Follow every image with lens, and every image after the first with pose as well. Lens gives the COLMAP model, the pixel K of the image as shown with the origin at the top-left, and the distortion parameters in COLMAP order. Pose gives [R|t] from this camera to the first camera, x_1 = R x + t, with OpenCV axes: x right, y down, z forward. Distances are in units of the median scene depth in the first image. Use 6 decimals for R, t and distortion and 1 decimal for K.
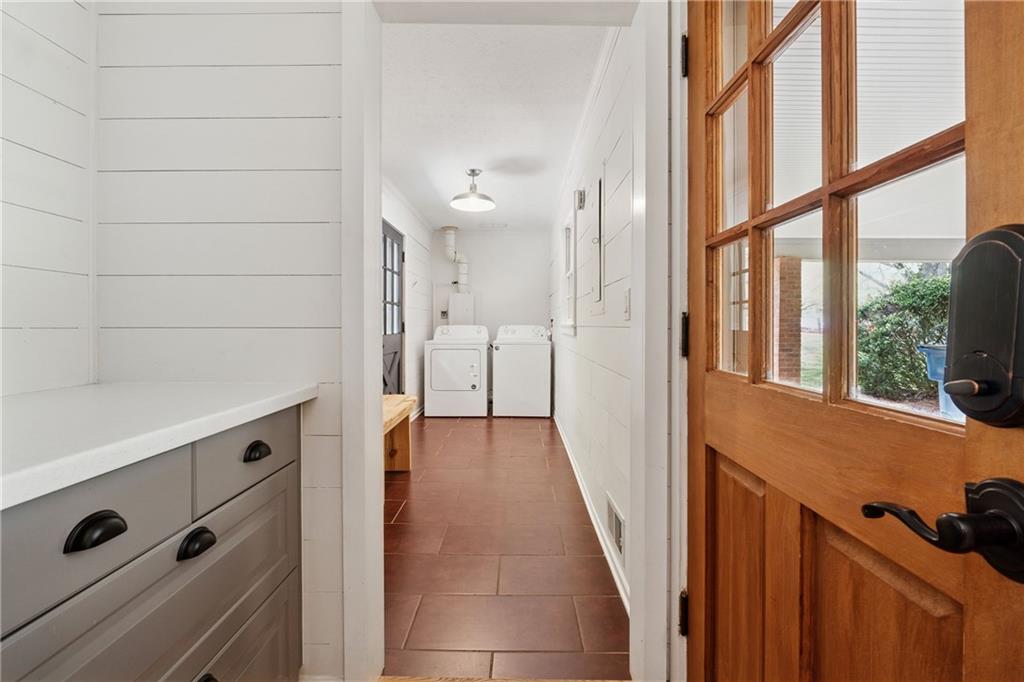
lens RADIAL K [[427.0, 0, 514.3], [0, 427.0, 324.7], [0, 0, 1]] dist [-0.006919, -0.000414]
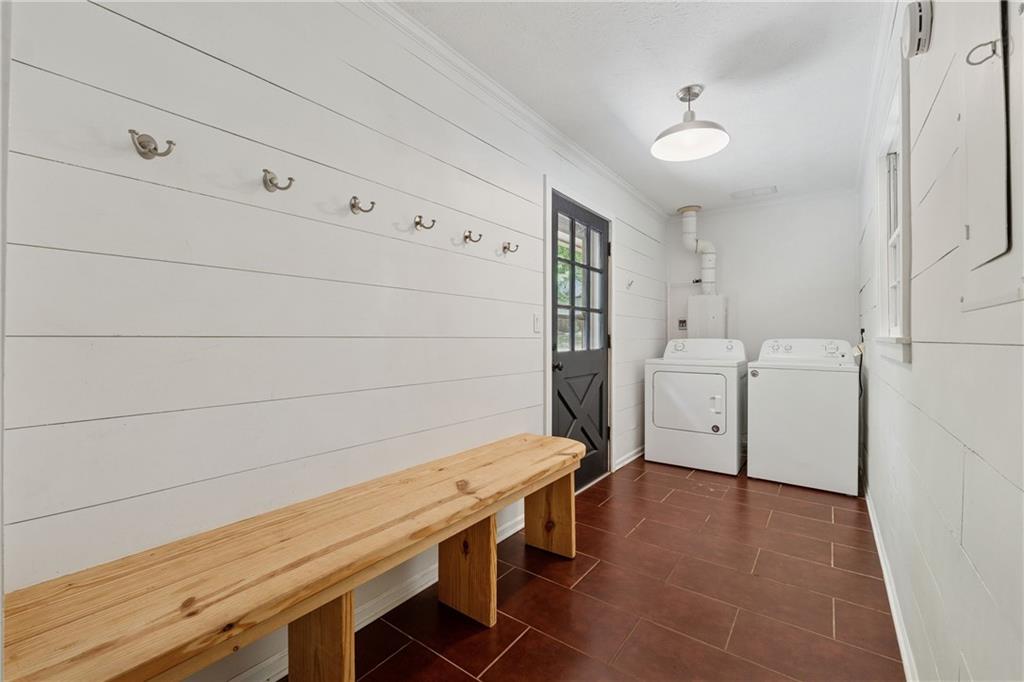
lens RADIAL K [[427.0, 0, 516.4], [0, 427.0, 335.0], [0, 0, 1]] dist [-0.006919, -0.000414]
pose [[0.813160, -0.002762, -0.582034, 0.043371], [-0.001768, 0.999972, -0.007215, 0.000747], [0.582038, 0.006896, 0.813132, 0.257158]]
